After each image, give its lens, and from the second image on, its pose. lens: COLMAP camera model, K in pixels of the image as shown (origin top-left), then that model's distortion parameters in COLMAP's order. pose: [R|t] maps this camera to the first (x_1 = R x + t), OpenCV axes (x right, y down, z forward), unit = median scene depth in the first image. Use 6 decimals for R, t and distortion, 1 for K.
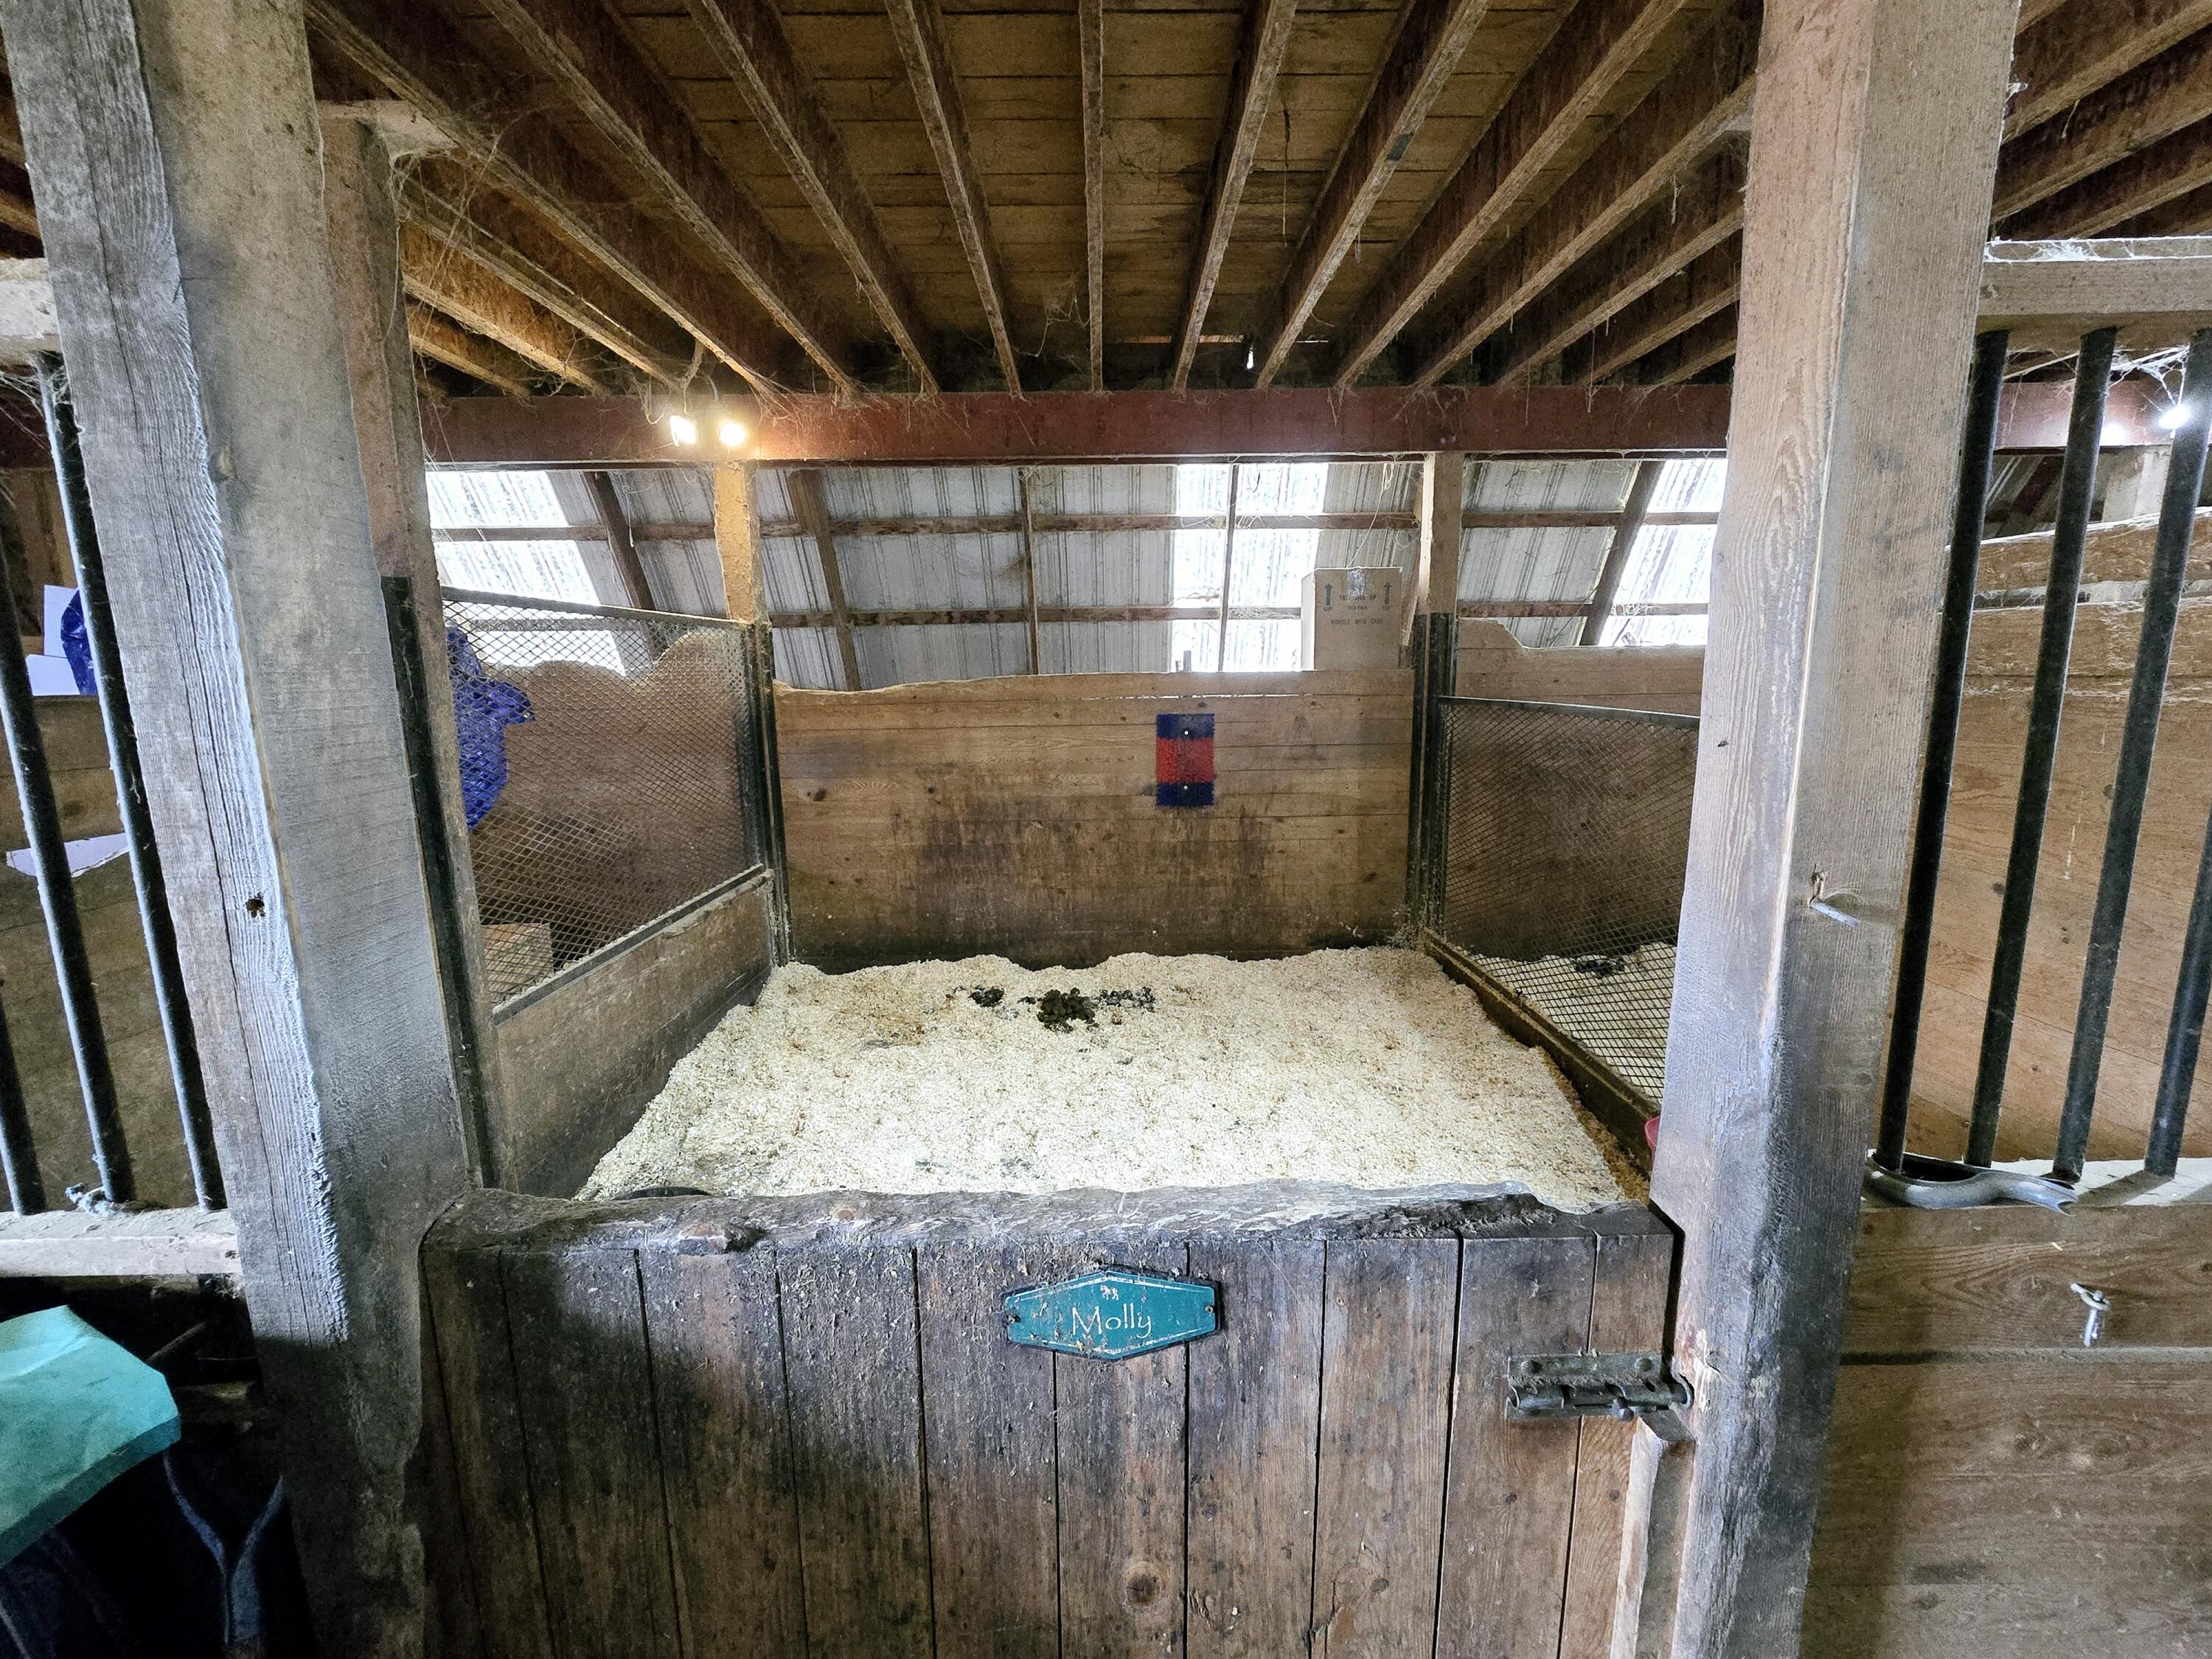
lens RADIAL K [[895.6, 0, 1062.1], [0, 895.6, 845.1], [0, 0, 1]] dist [0.002943, -0.000291]
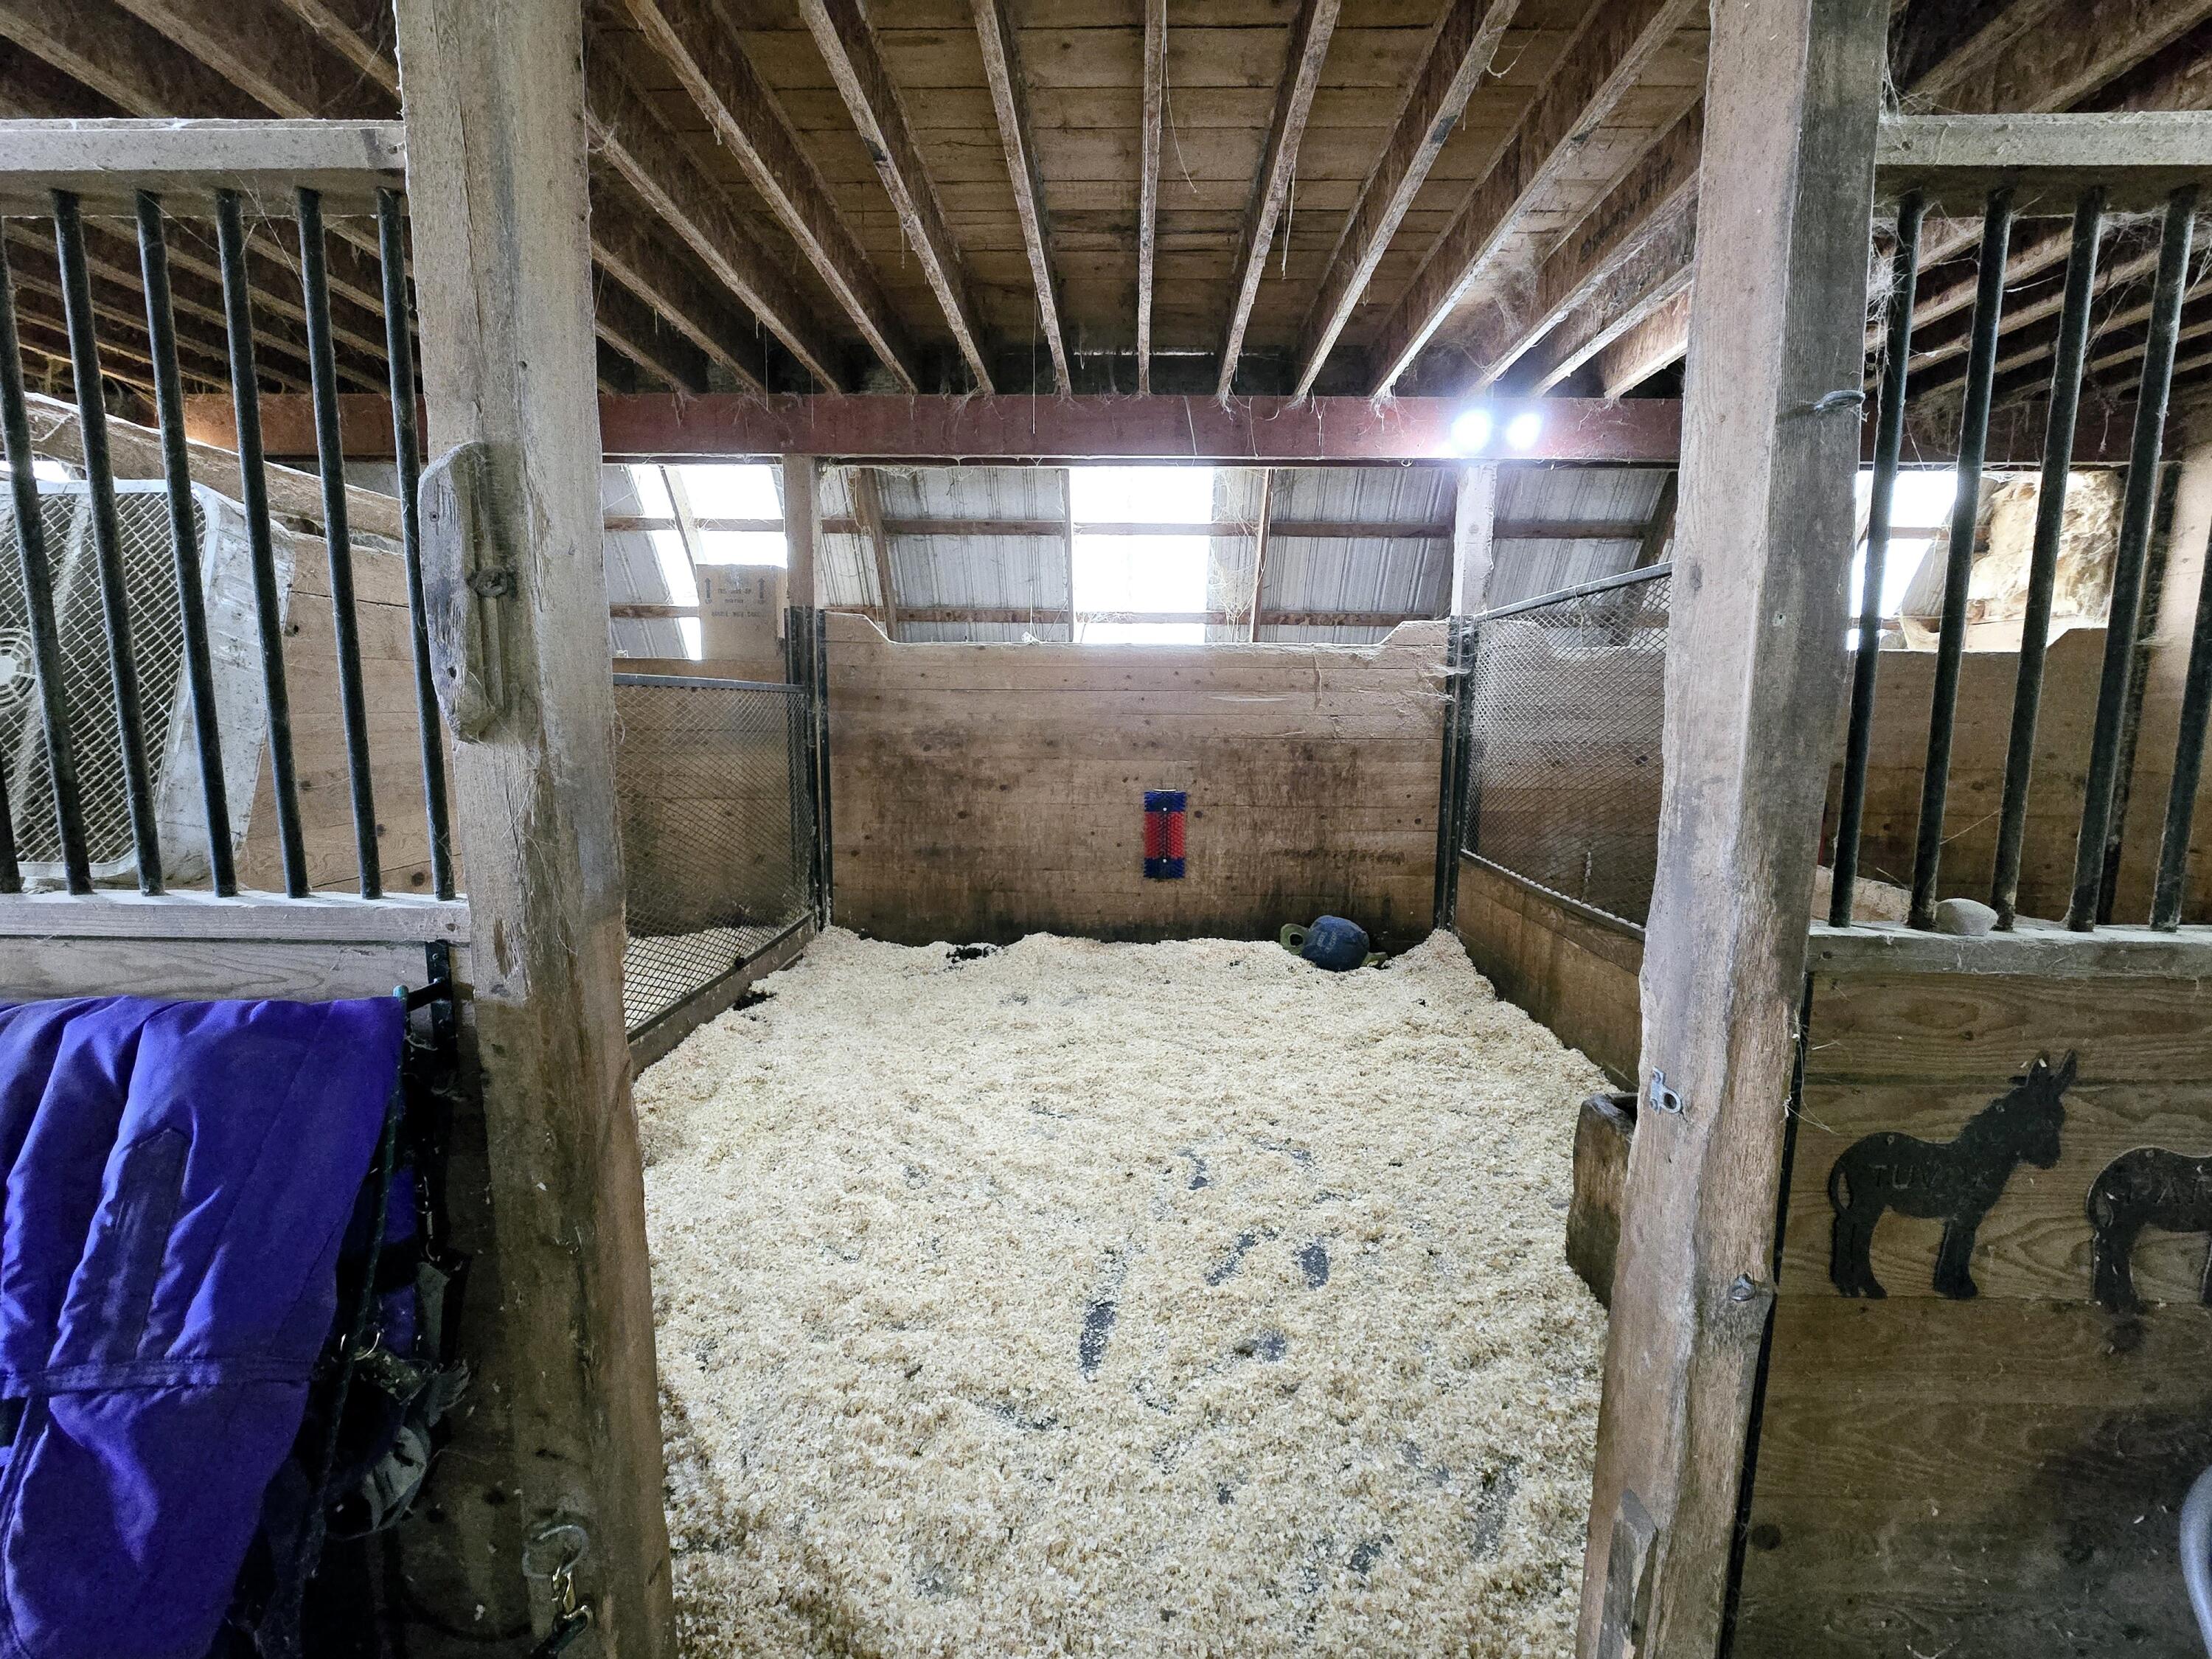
lens RADIAL K [[895.6, 0, 1118.6], [0, 895.6, 835.3], [0, 0, 1]] dist [0.002943, -0.000291]
pose [[0.998236, 0.033319, -0.049135, 0.236822], [-0.034047, 0.999321, -0.014059, 0.002751], [0.048633, 0.015707, 0.998693, -0.007627]]
